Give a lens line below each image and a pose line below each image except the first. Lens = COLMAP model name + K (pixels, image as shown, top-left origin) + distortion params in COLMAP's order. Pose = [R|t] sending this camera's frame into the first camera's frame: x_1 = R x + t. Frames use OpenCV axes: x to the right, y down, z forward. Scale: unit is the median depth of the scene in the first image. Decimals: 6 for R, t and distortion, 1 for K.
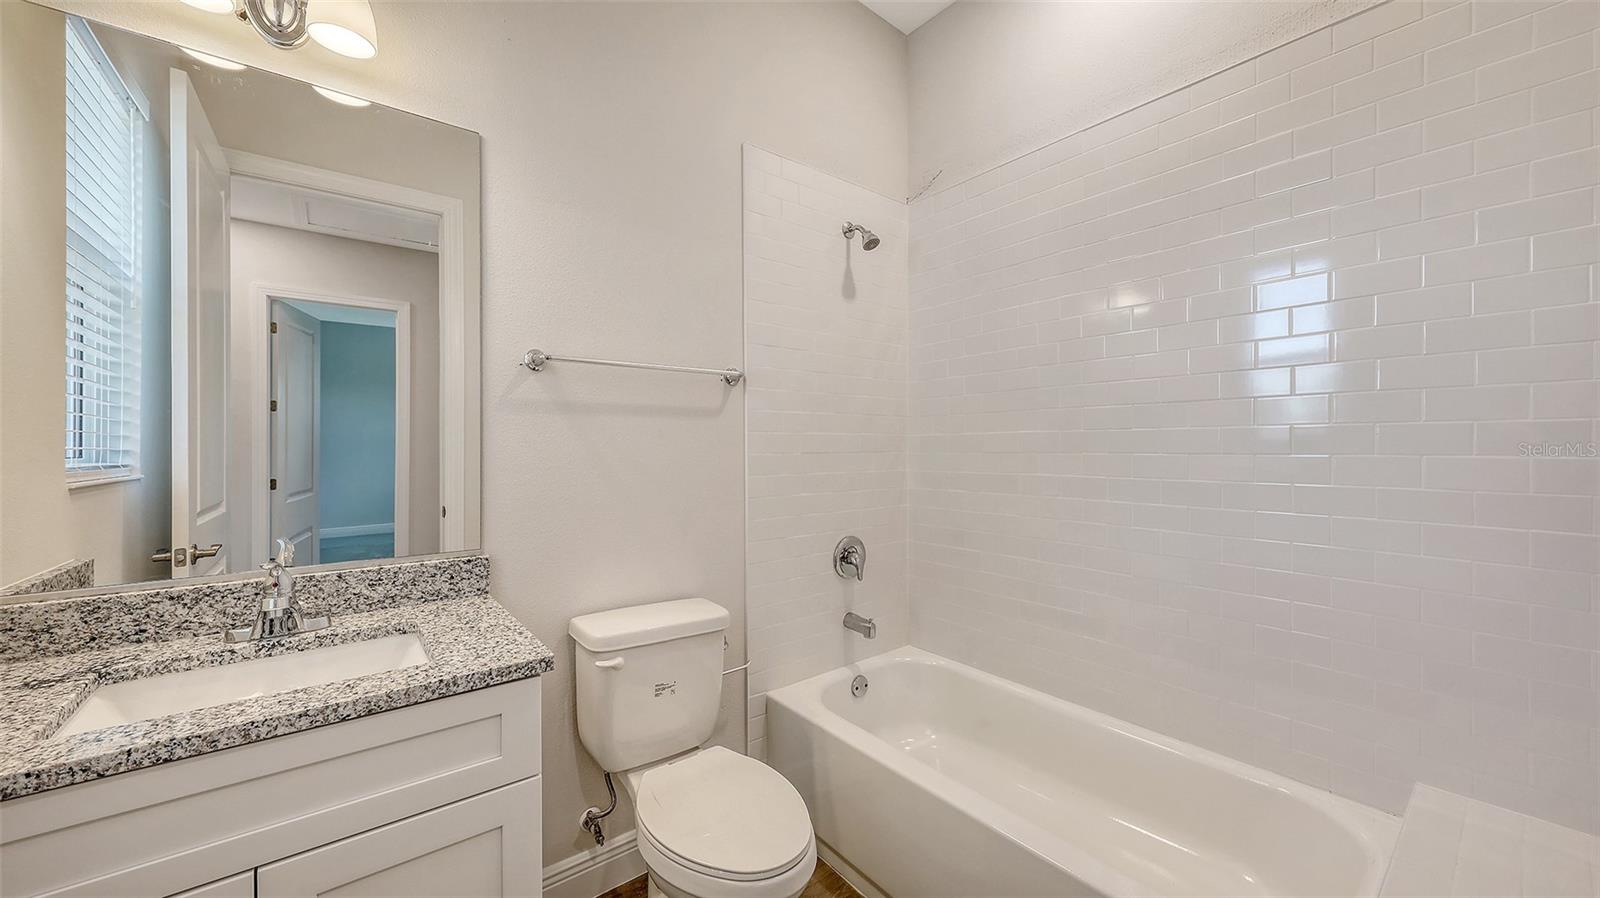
lens RADIAL K [[581.0, 0, 800.0], [0, 581.0, 449.0], [0, 0, 1]] dist [-0.000095, -0.000038]
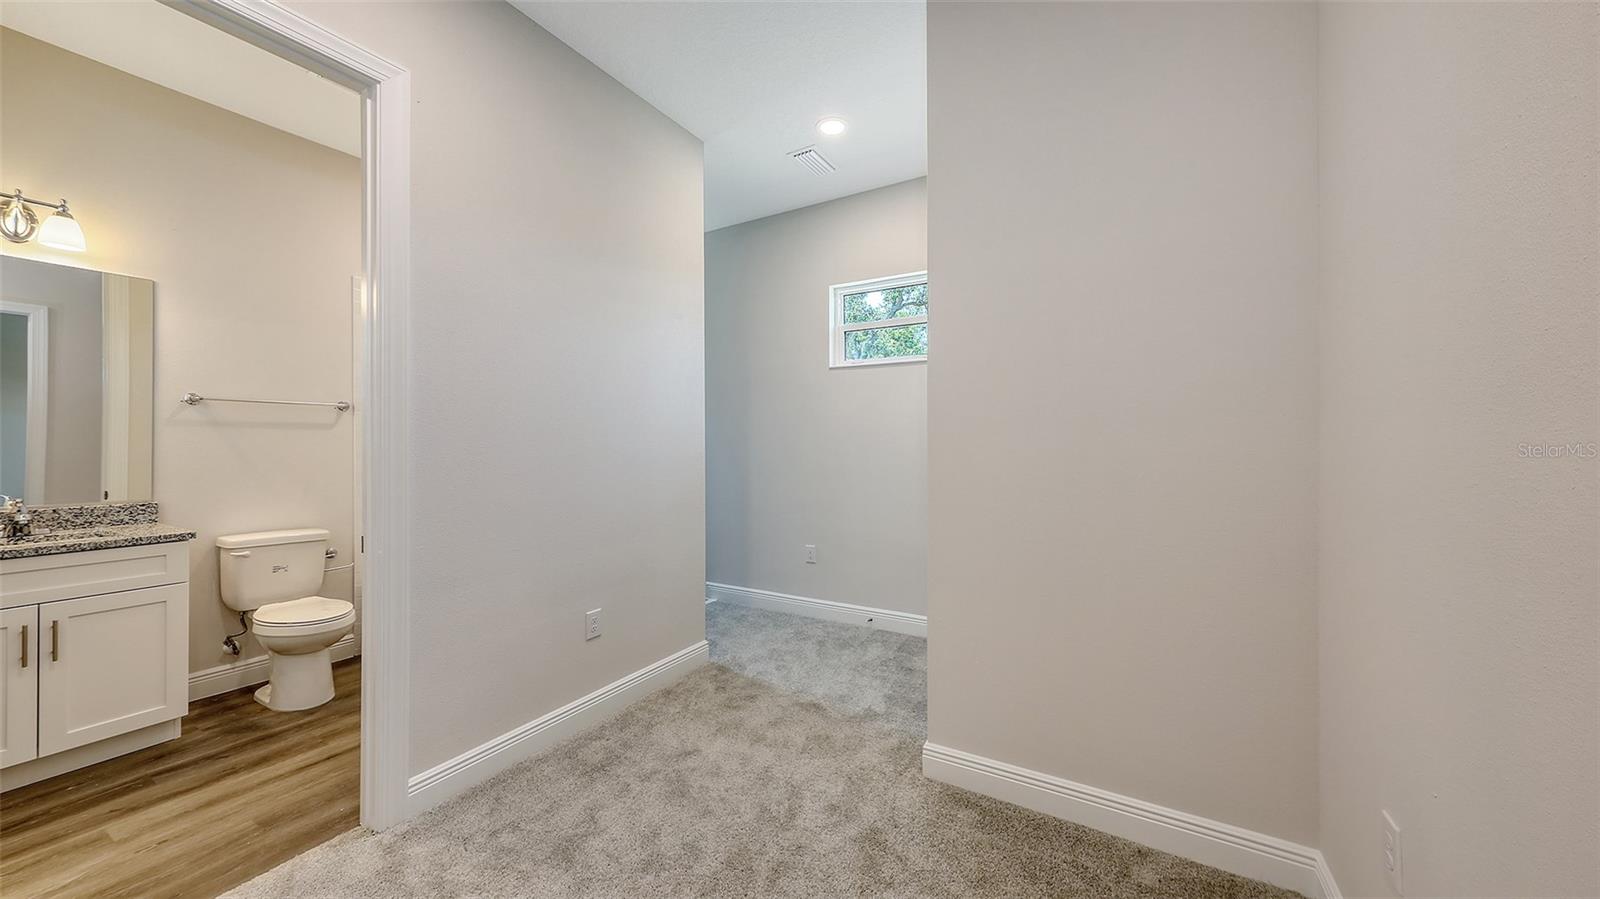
lens RADIAL K [[562.4, 0, 803.4], [0, 562.4, 446.1], [0, 0, 1]] dist [0.008949, -0.000079]
pose [[0.934908, 0.006574, 0.354830, 0.755186], [-0.006695, 0.999977, -0.000888, -0.011504], [-0.354828, -0.001546, 0.934930, -1.448537]]
